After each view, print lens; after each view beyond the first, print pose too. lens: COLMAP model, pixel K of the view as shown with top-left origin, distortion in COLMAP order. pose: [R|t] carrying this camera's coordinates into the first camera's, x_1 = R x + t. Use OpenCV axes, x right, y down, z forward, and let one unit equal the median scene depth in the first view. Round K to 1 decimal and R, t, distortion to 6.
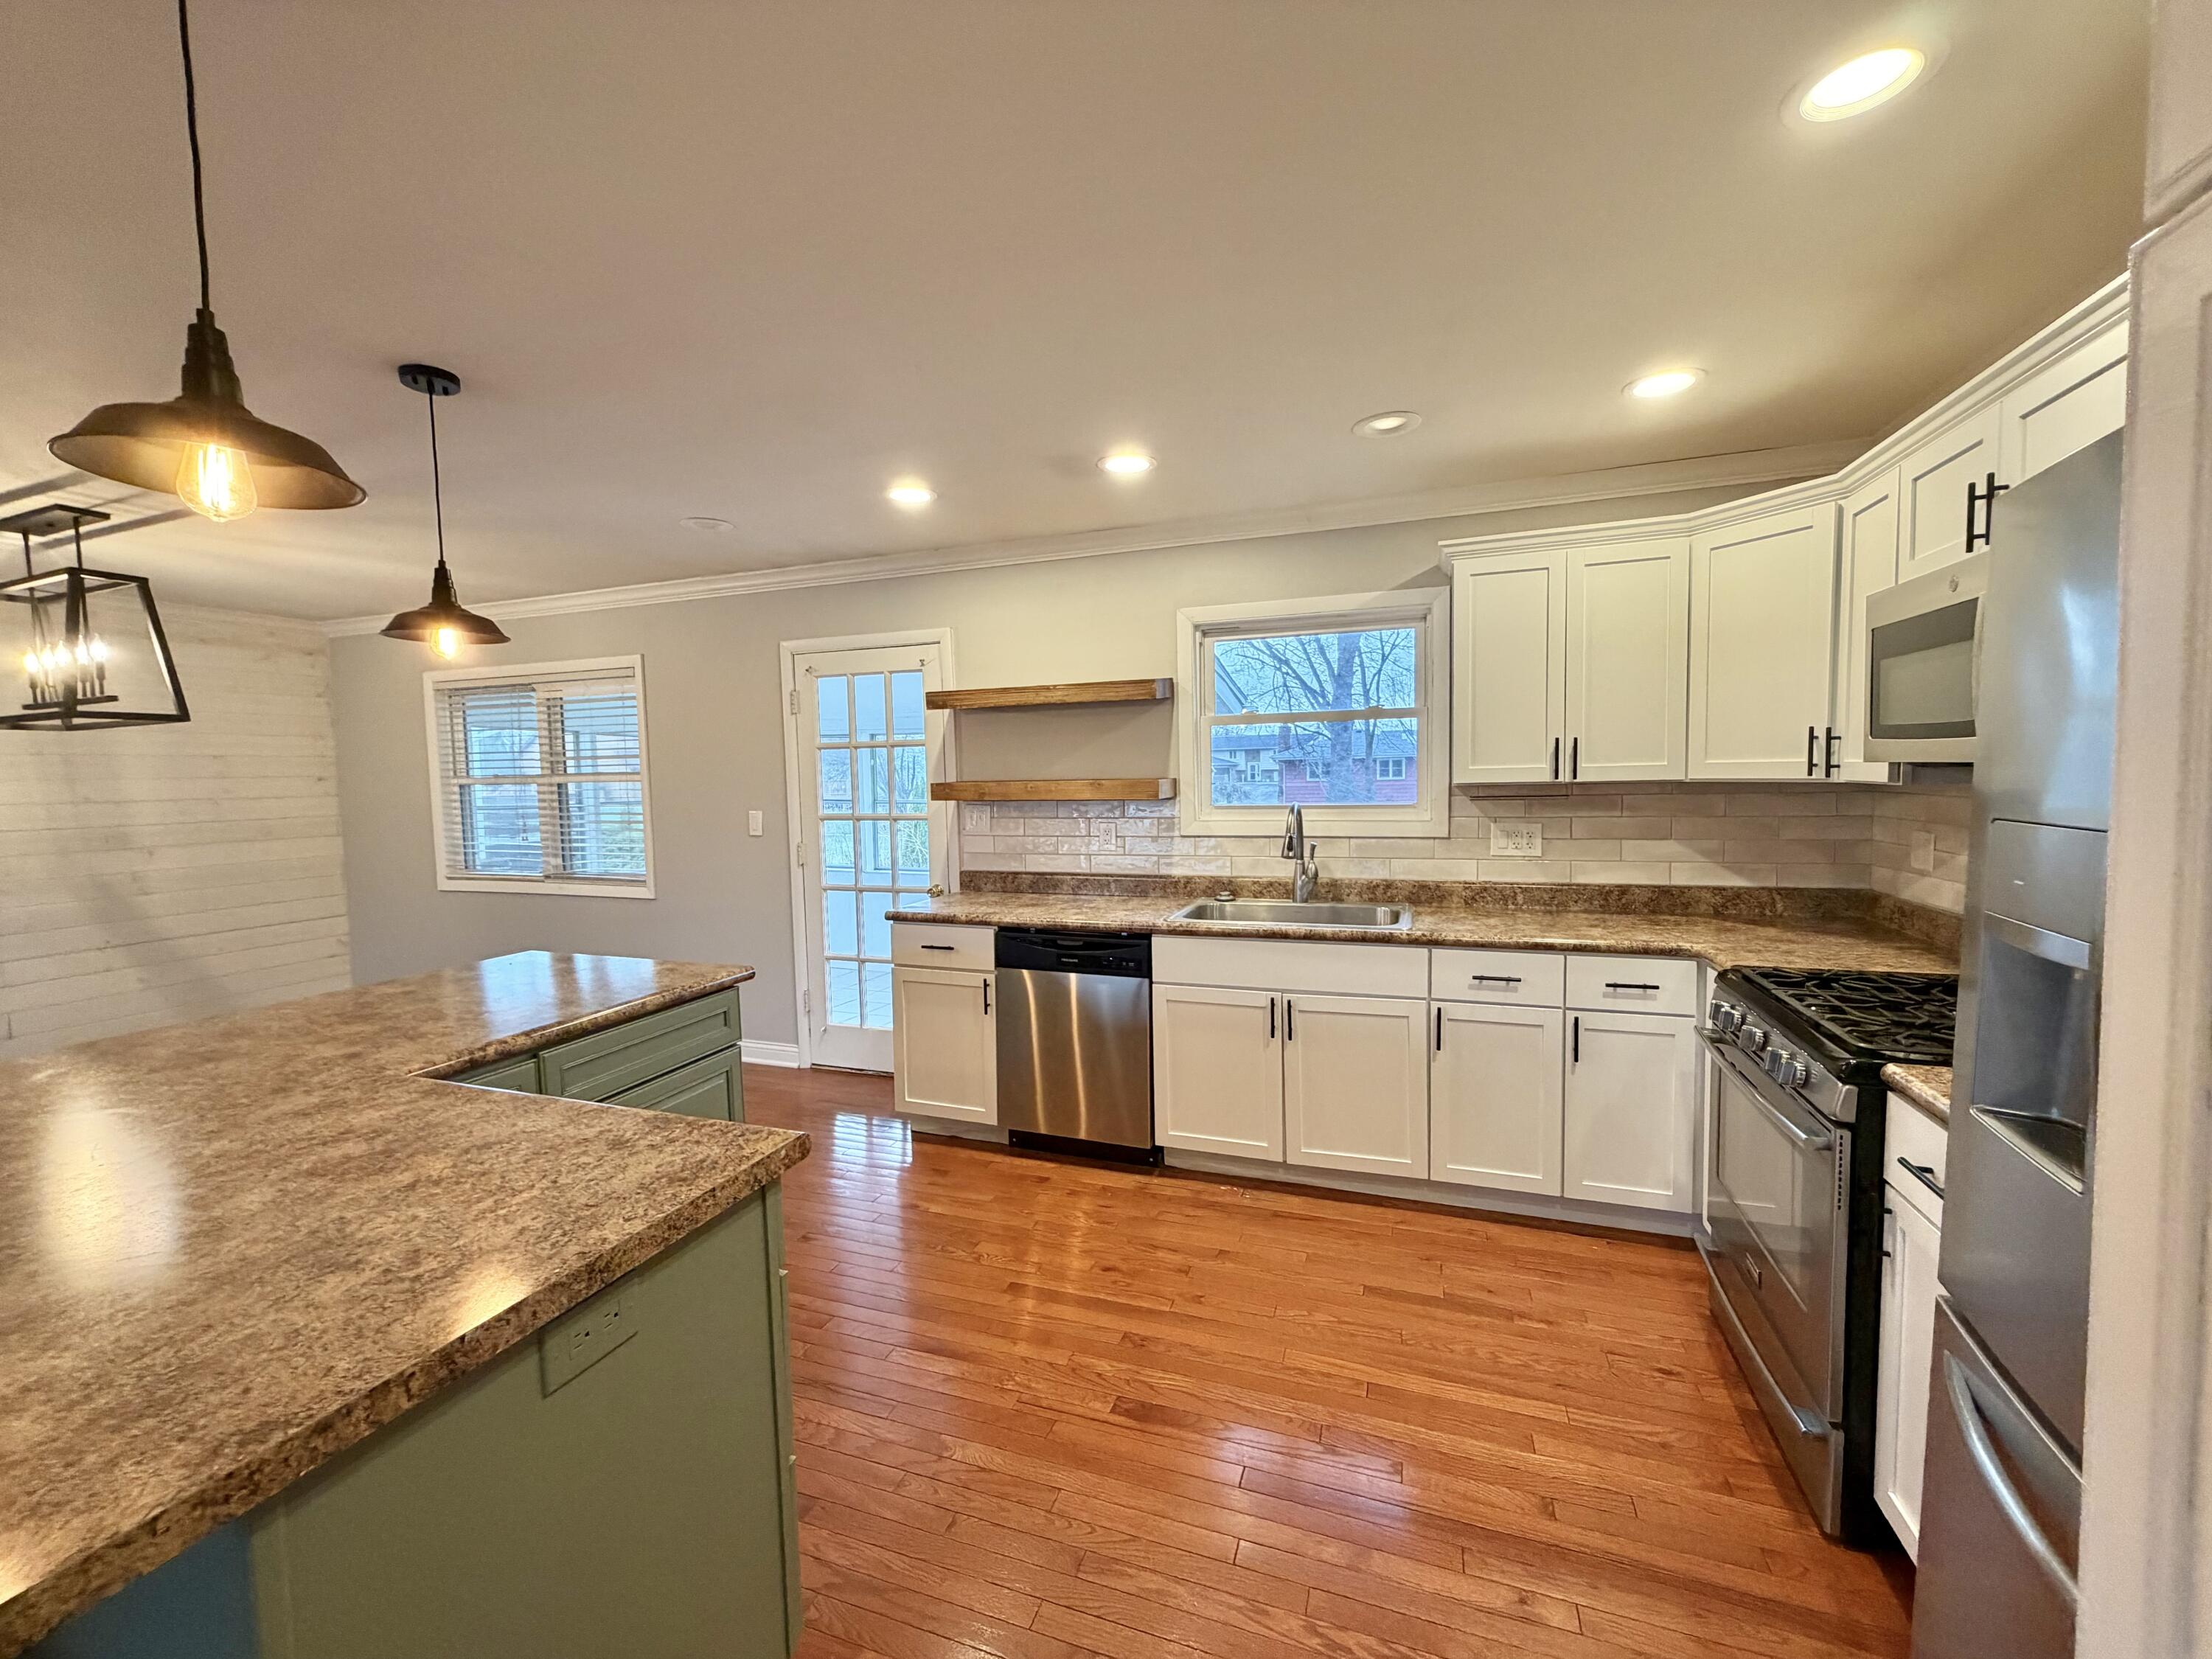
lens RADIAL K [[881.9, 0, 1112.4], [0, 881.9, 833.6], [0, 0, 1]] dist [-0.000138, 0.000487]
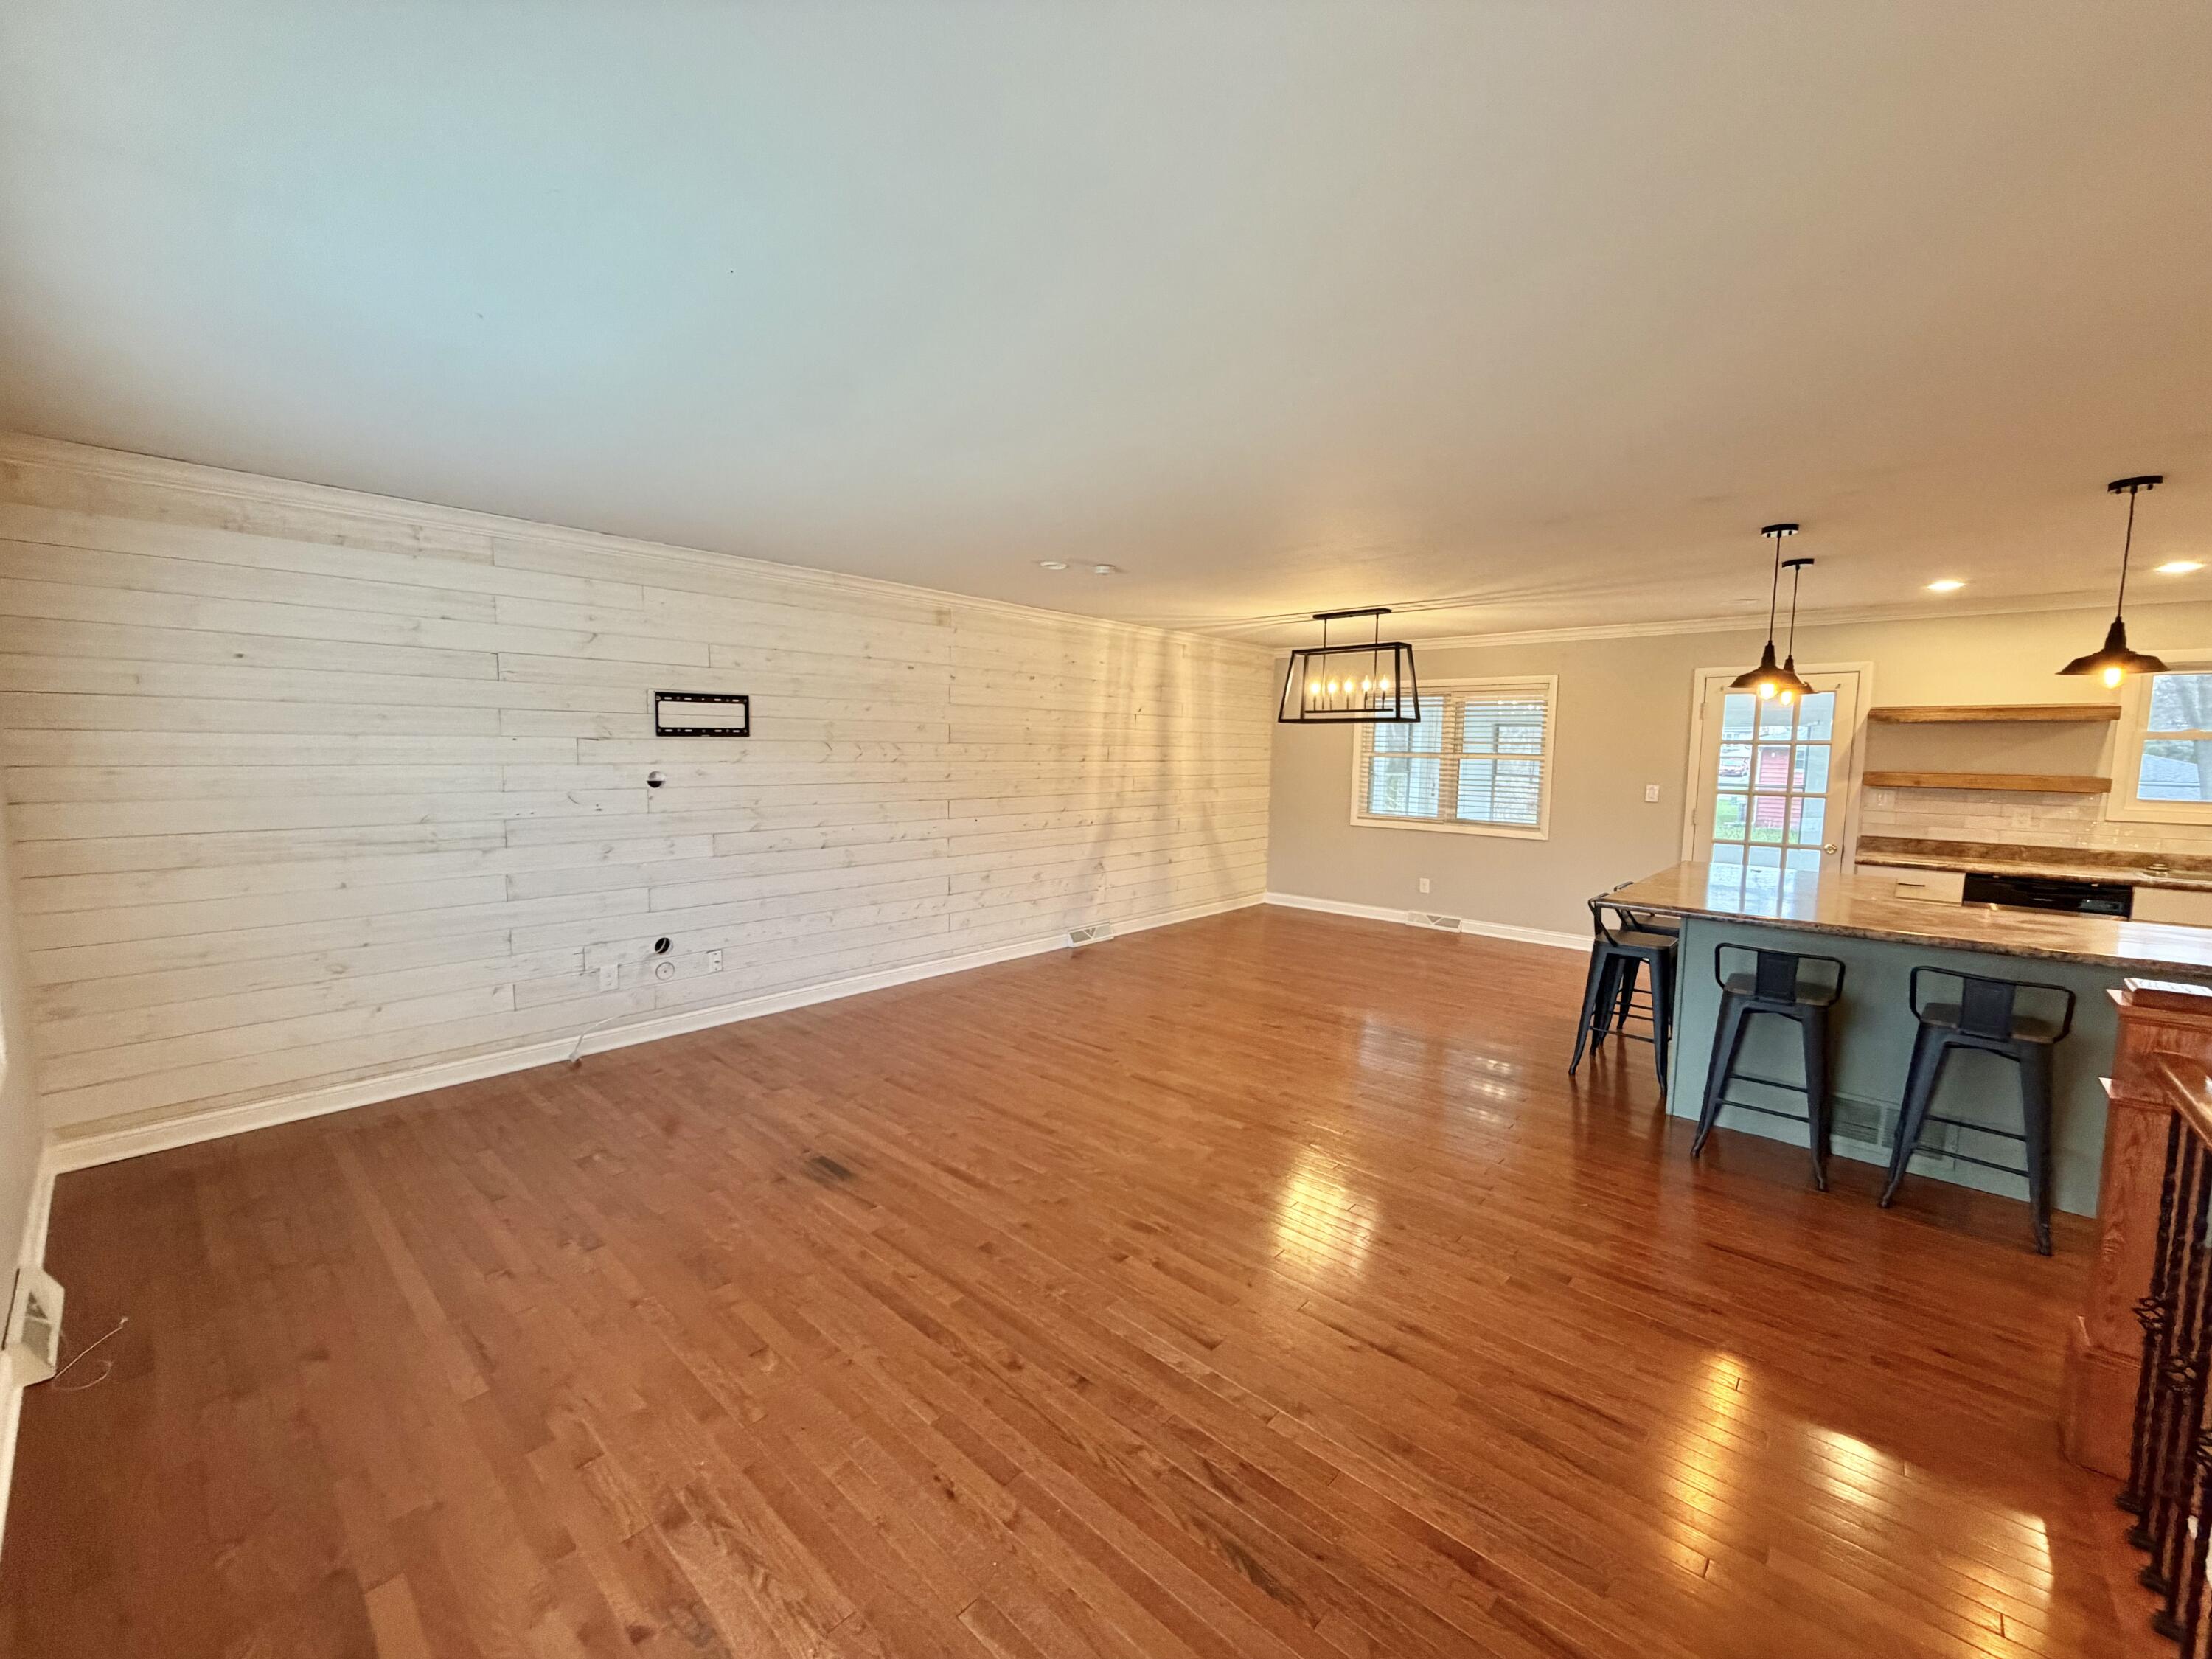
lens RADIAL K [[881.9, 0, 1109.7], [0, 881.9, 826.5], [0, 0, 1]] dist [-0.000138, 0.000487]
pose [[0.926181, 0.066658, -0.371140, -0.779131], [-0.057057, 0.997692, 0.036803, 0.046089], [0.372737, -0.012911, 0.927847, -0.769375]]
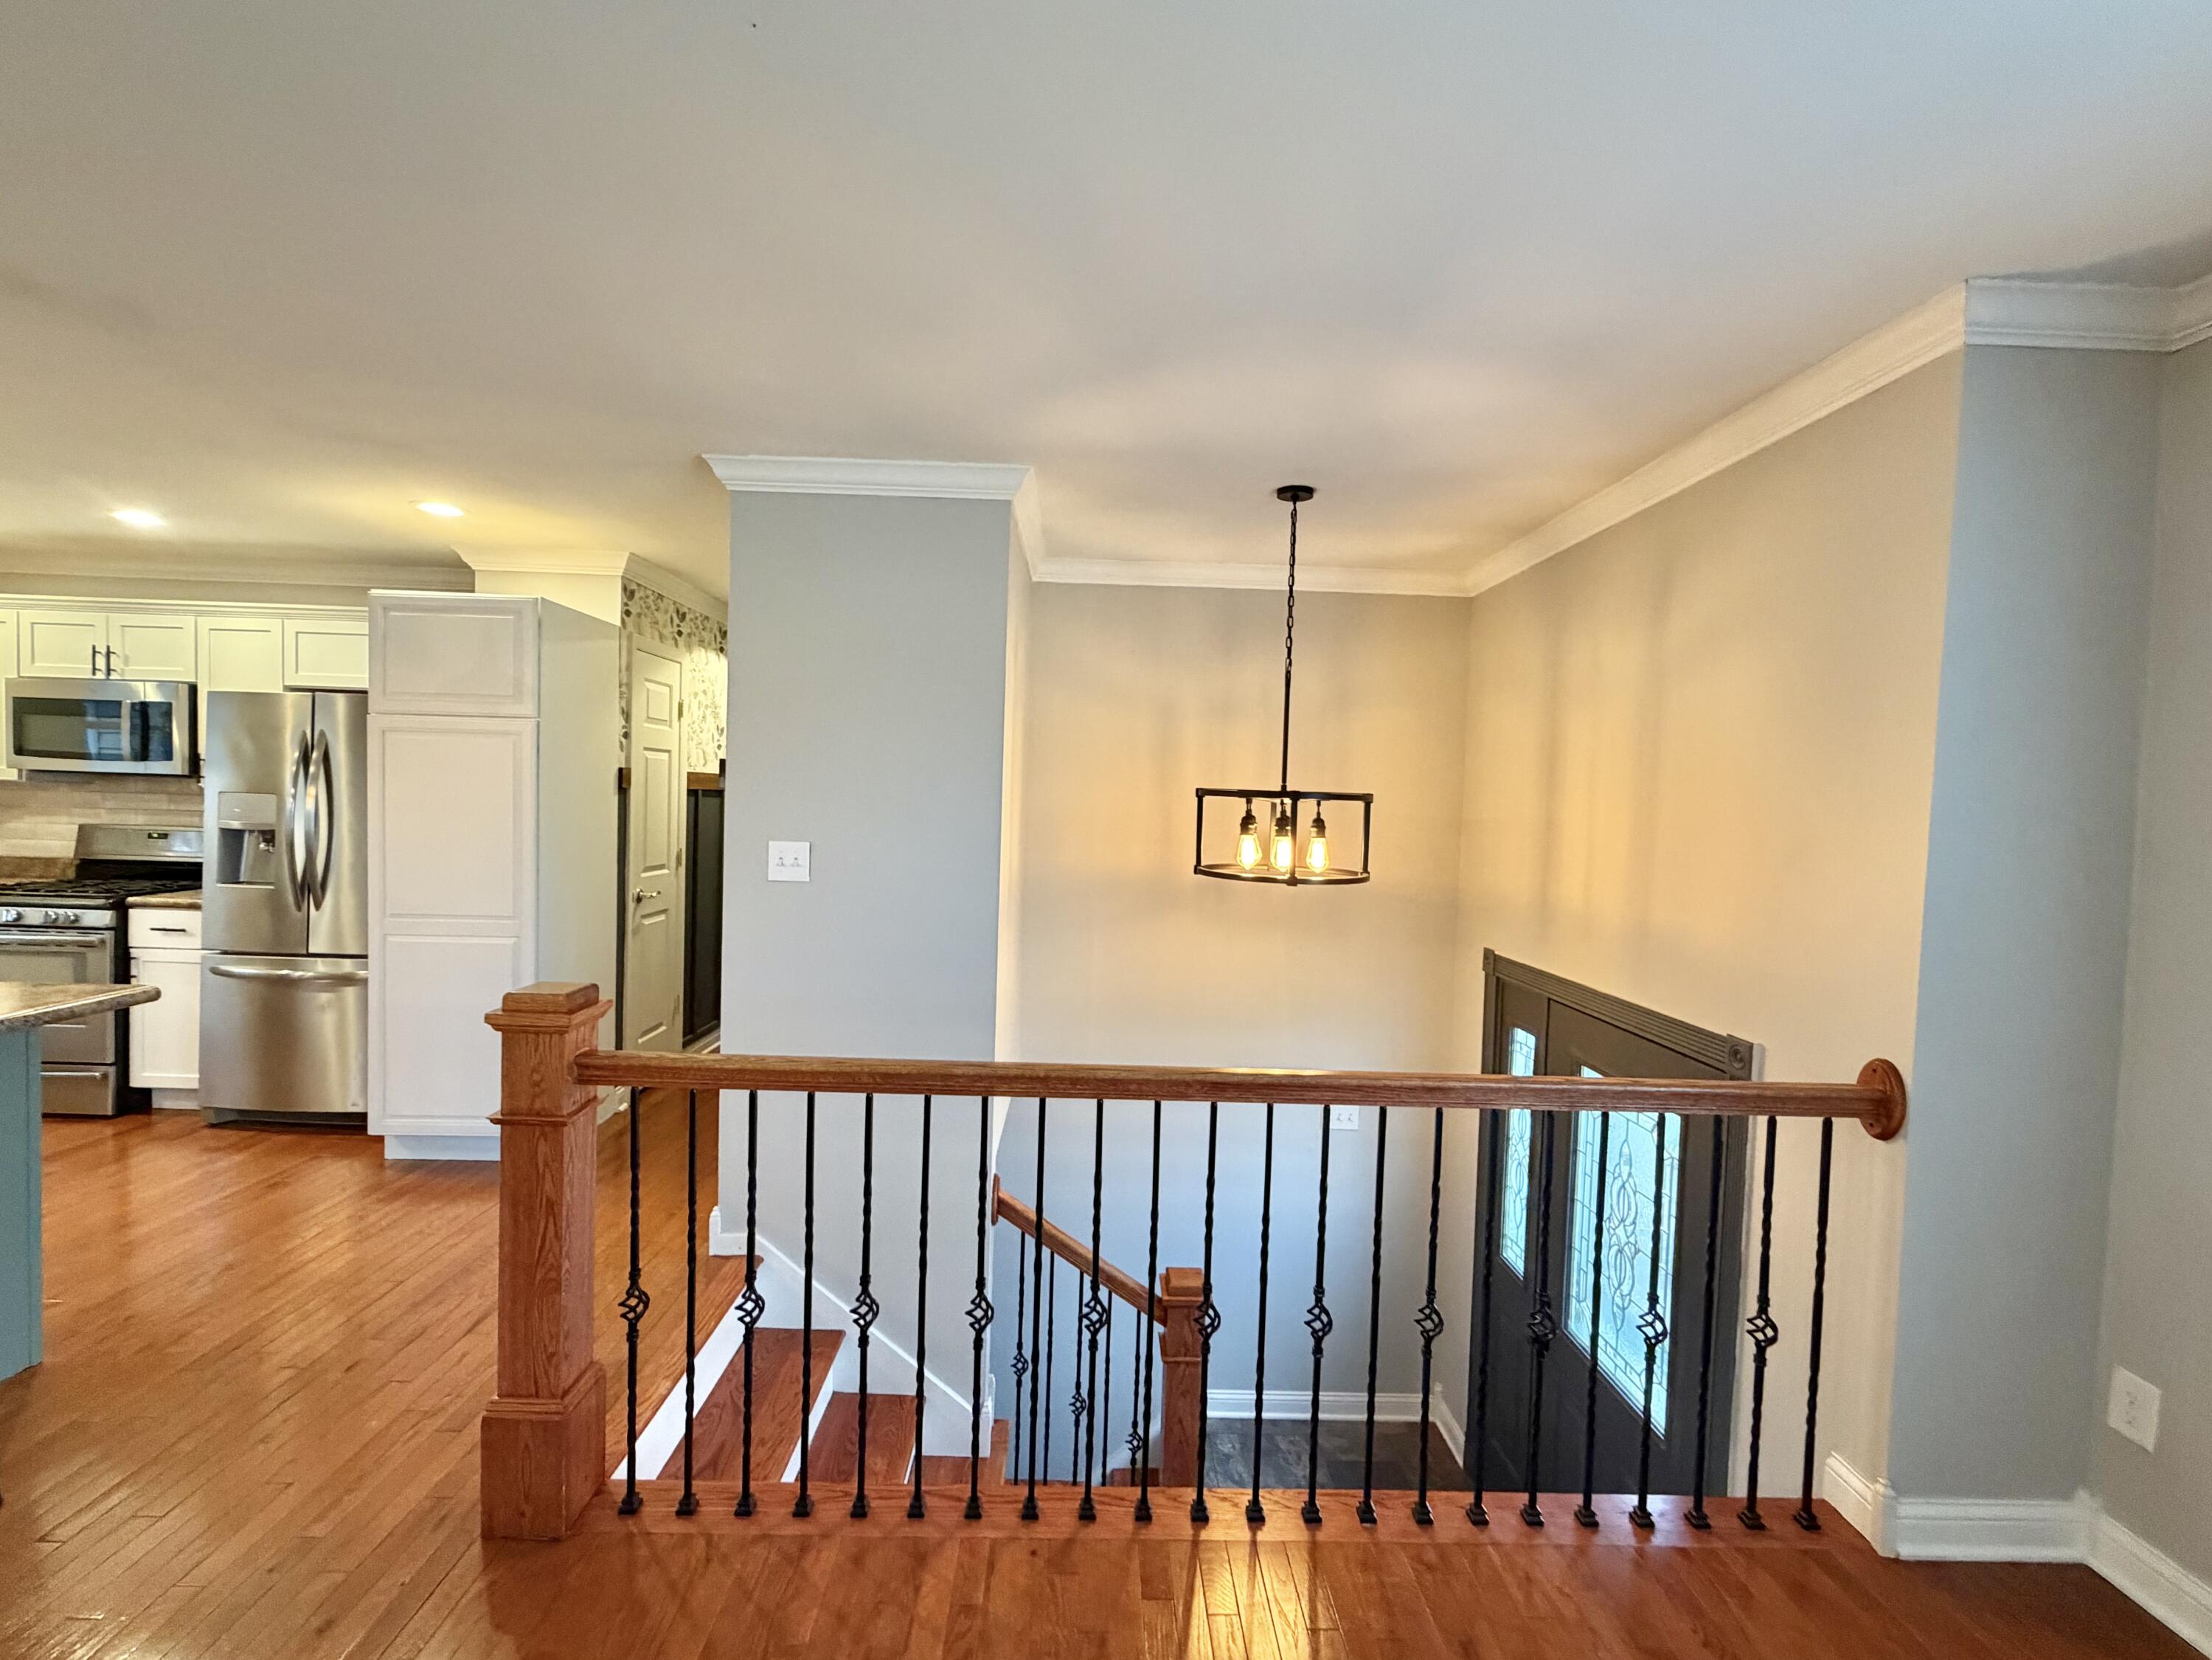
lens RADIAL K [[882.0, 0, 1085.6], [0, 882.0, 830.0], [0, 0, 1]] dist [-0.000138, 0.000487]
pose [[-0.369476, -0.024139, 0.928927, -0.905210], [0.036096, 0.998535, 0.040305, 0.028350], [-0.928539, 0.048423, -0.368064, -0.214824]]
